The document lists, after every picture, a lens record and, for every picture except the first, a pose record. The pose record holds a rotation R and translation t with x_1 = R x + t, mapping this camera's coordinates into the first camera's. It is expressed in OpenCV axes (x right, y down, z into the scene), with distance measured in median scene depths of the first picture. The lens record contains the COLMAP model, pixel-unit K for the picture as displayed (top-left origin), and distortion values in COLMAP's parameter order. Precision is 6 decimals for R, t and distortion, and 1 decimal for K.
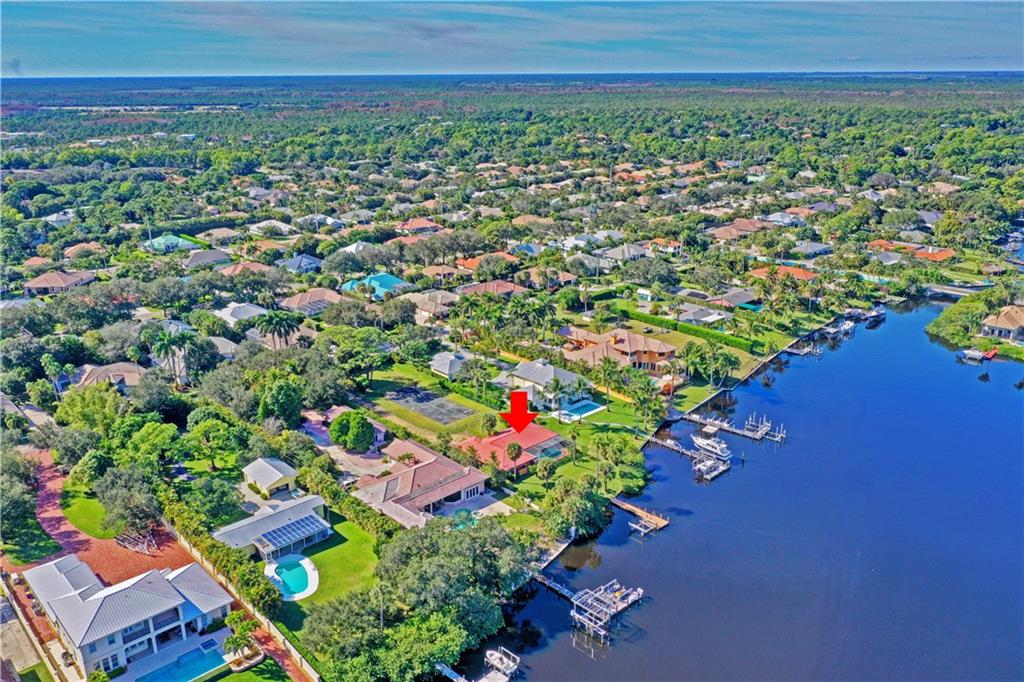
lens RADIAL K [[815.0, 0, 513.6], [0, 815.0, 343.3], [0, 0, 1]] dist [0.000684, -0.000137]
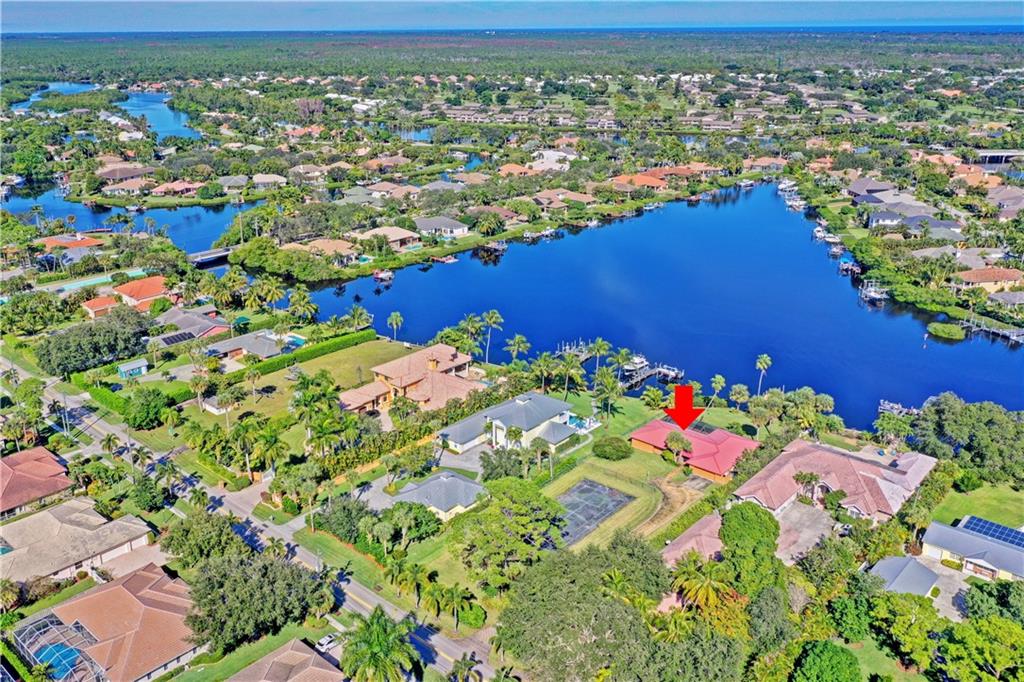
lens RADIAL K [[858.2, 0, 476.2], [0, 858.2, 341.3], [0, 0, 1]] dist [0.000484, 0.002674]
pose [[-0.071672, -0.338345, 0.938289, -0.720040], [0.325585, 0.881243, 0.342645, -0.323863], [-0.942792, 0.330051, 0.047000, 0.990741]]
